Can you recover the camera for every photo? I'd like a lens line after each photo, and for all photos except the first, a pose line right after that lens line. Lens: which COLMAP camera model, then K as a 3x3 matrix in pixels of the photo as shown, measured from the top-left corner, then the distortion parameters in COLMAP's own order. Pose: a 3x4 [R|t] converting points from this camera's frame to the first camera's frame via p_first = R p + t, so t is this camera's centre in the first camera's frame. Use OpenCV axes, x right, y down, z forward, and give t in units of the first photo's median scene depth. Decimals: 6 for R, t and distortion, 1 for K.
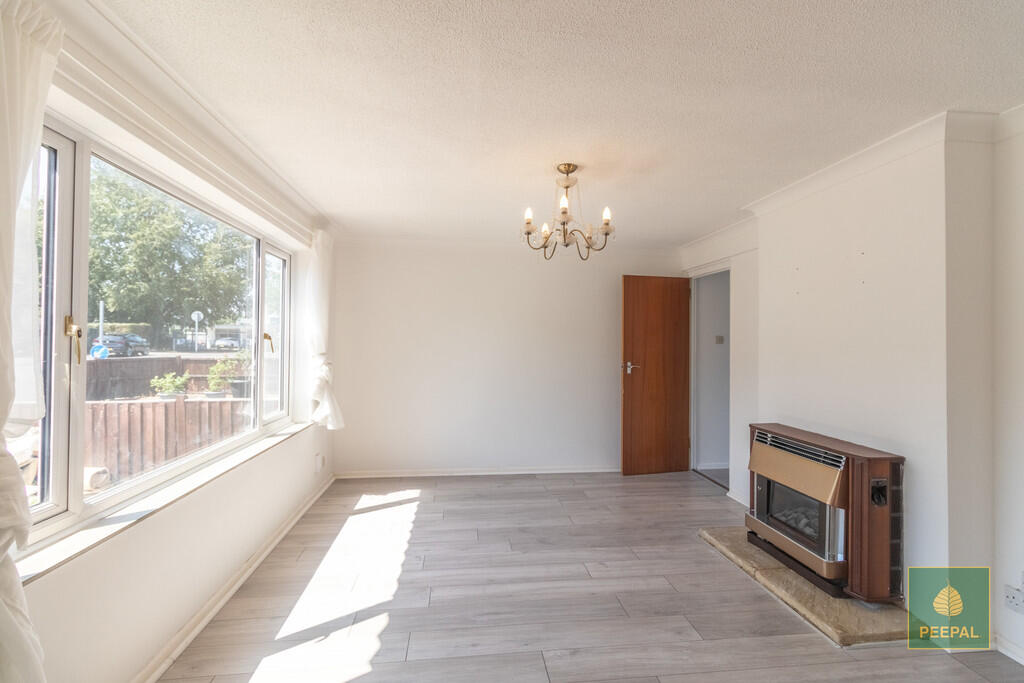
lens RADIAL K [[470.8, 0, 511.6], [0, 470.8, 339.1], [0, 0, 1]] dist [-0.005004, -0.000039]
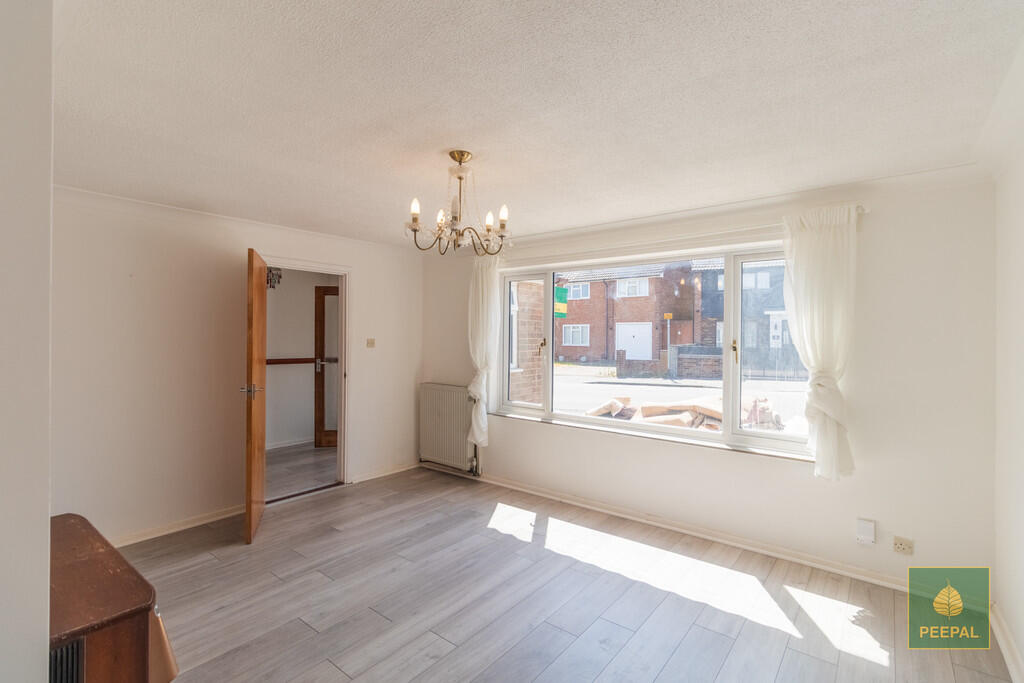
lens RADIAL K [[470.8, 0, 512.4], [0, 470.8, 339.5], [0, 0, 1]] dist [-0.005004, -0.000039]
pose [[-0.707890, -0.010590, -0.706243, 0.712861], [-0.008718, 0.999942, -0.006256, -0.013488], [0.706269, 0.001728, -0.707942, 1.811241]]
